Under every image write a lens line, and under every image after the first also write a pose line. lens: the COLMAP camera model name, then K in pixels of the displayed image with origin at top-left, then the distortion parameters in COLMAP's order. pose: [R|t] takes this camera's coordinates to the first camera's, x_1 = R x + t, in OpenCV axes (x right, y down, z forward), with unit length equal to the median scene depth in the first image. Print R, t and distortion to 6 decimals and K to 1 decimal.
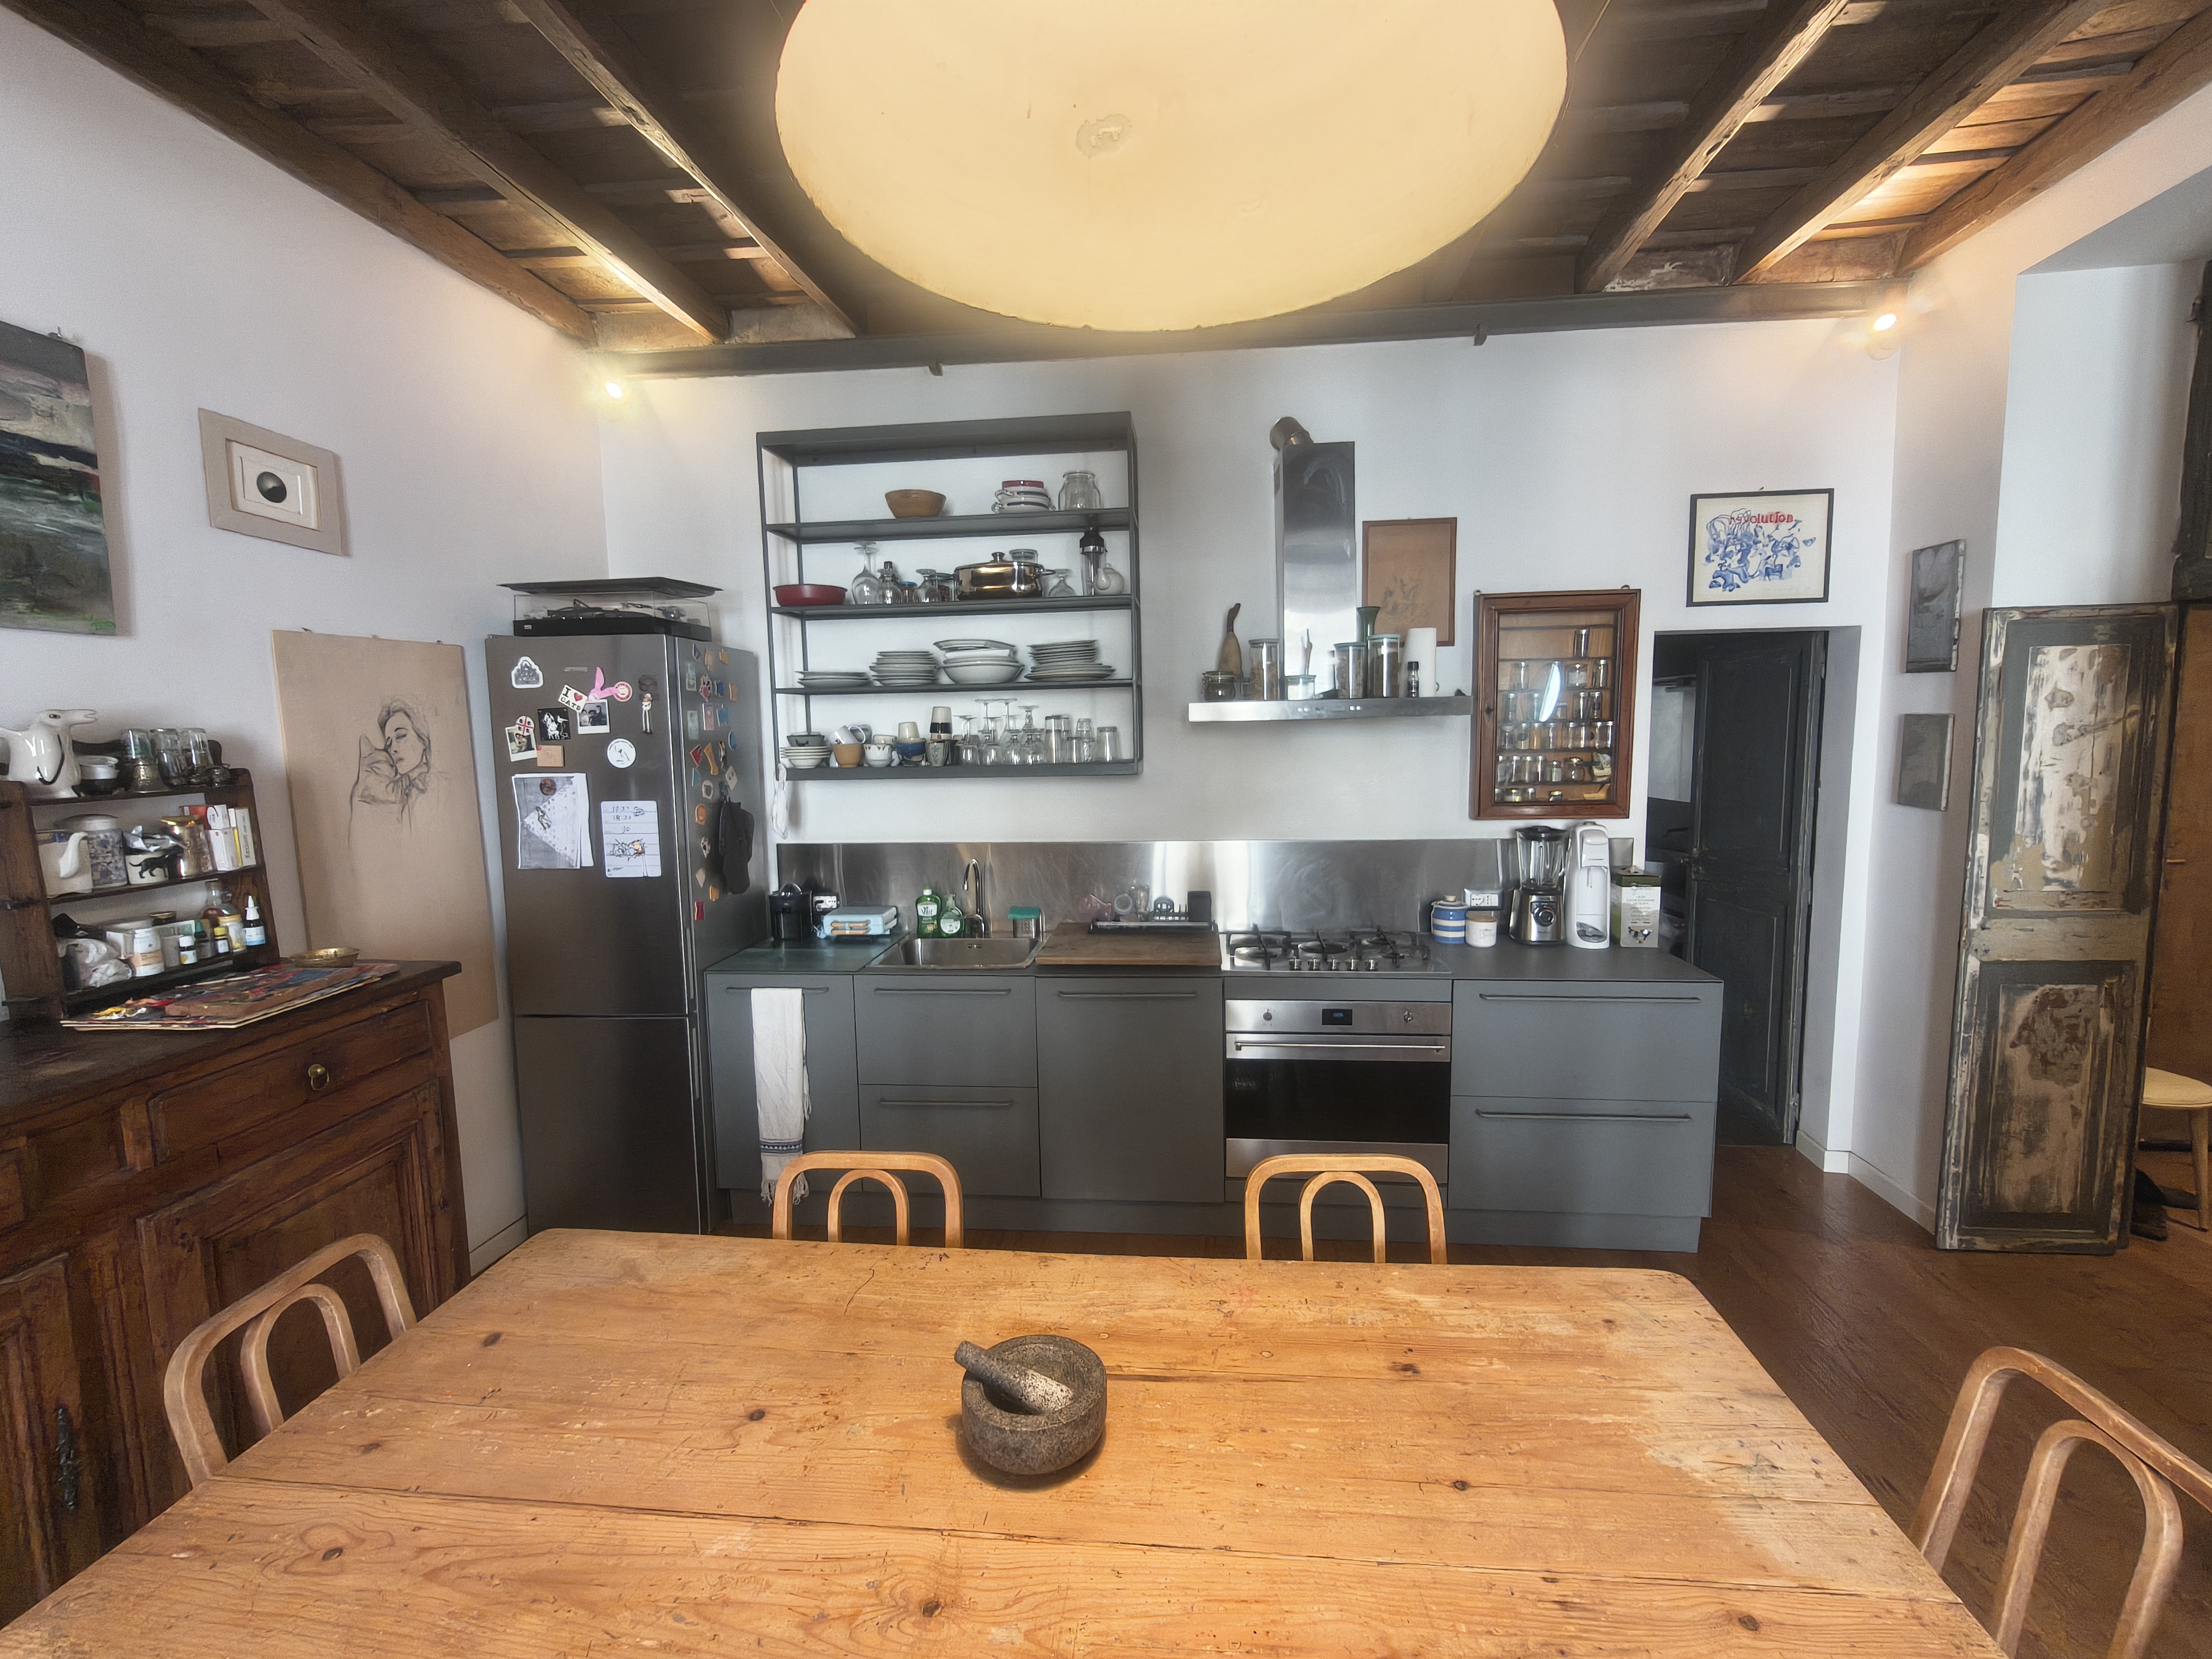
lens RADIAL K [[947.5, 0, 1106.0], [0, 947.5, 829.5], [0, 0, 1]] dist [-0.000102, -0.001092]
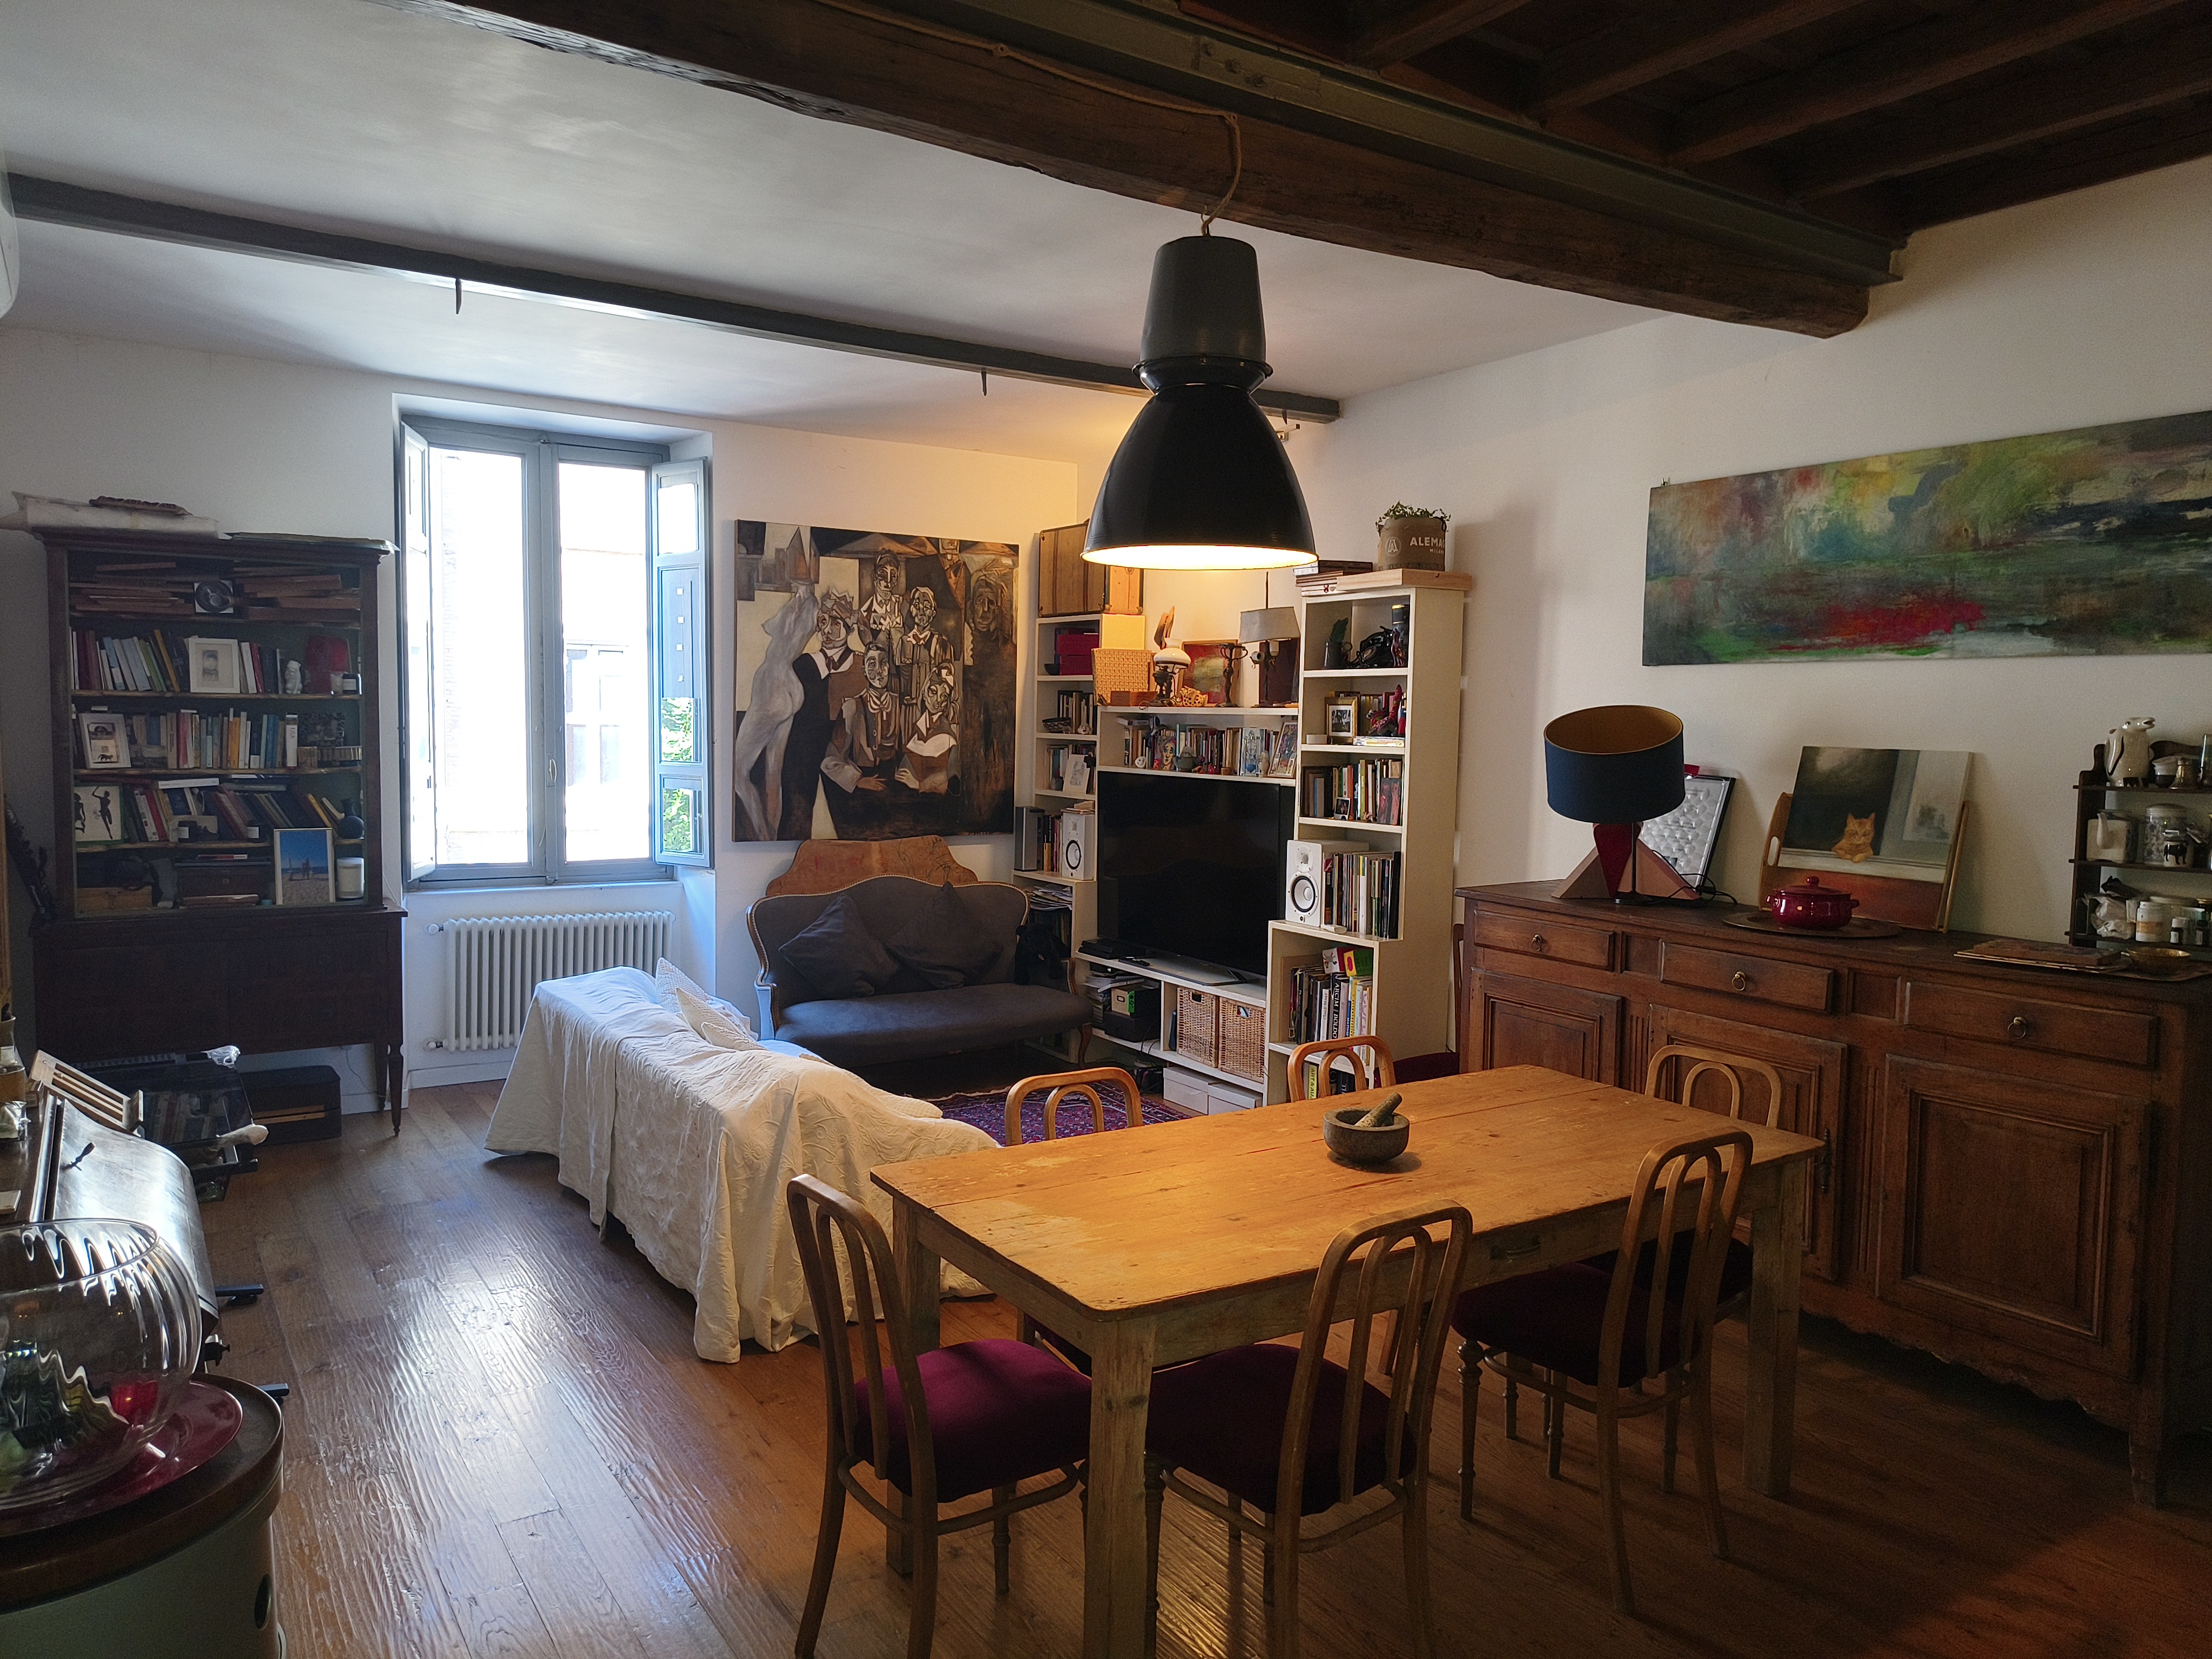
lens RADIAL K [[1519.0, 0, 1106.0], [0, 1519.0, 829.5], [0, 0, 1]] dist [0.067591, -0.099440]
pose [[-0.770270, 0.055486, -0.635299, 0.732220], [-0.067941, 0.983398, 0.168263, -0.133470], [0.634088, 0.172771, -0.753712, 0.980315]]
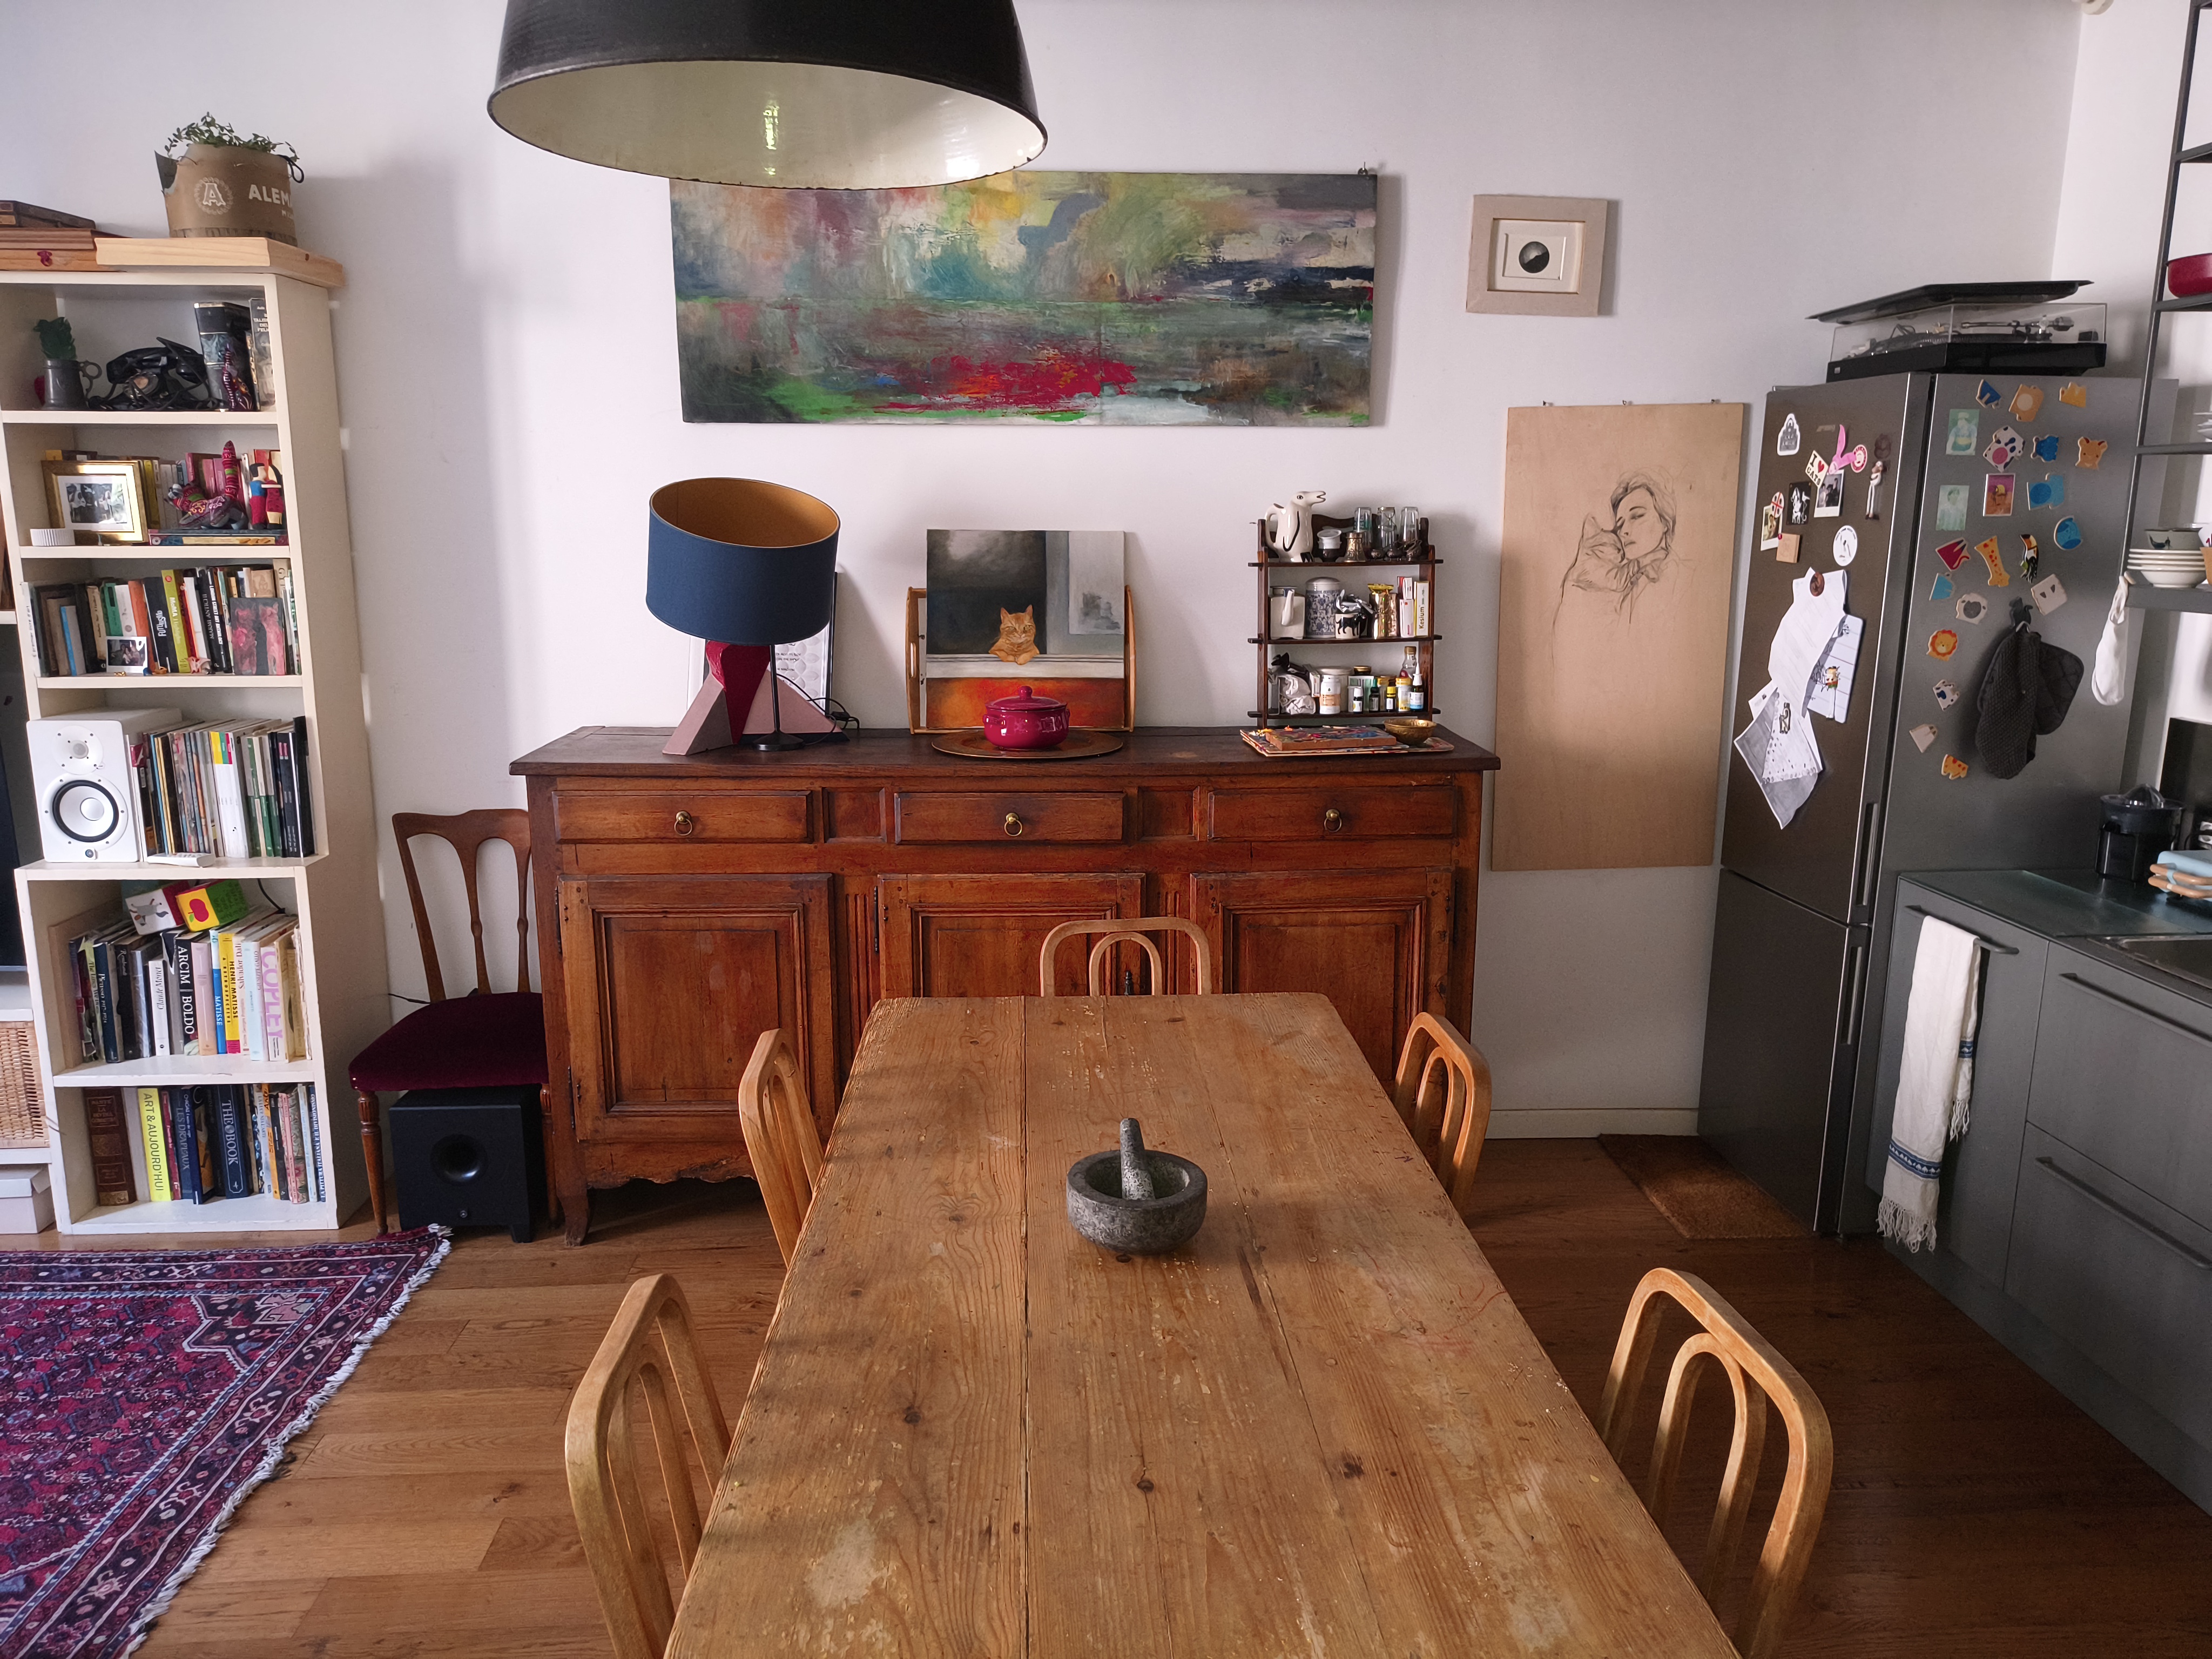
lens RADIAL K [[1516.7, 0, 1119.0], [0, 1516.7, 818.3], [0, 0, 1]] dist [0.062120, -0.081570]
pose [[0.168222, 0.215819, -0.961834, 0.519634], [-0.110834, 0.973692, 0.199095, -0.045825], [0.979499, 0.073112, 0.187716, 0.234205]]
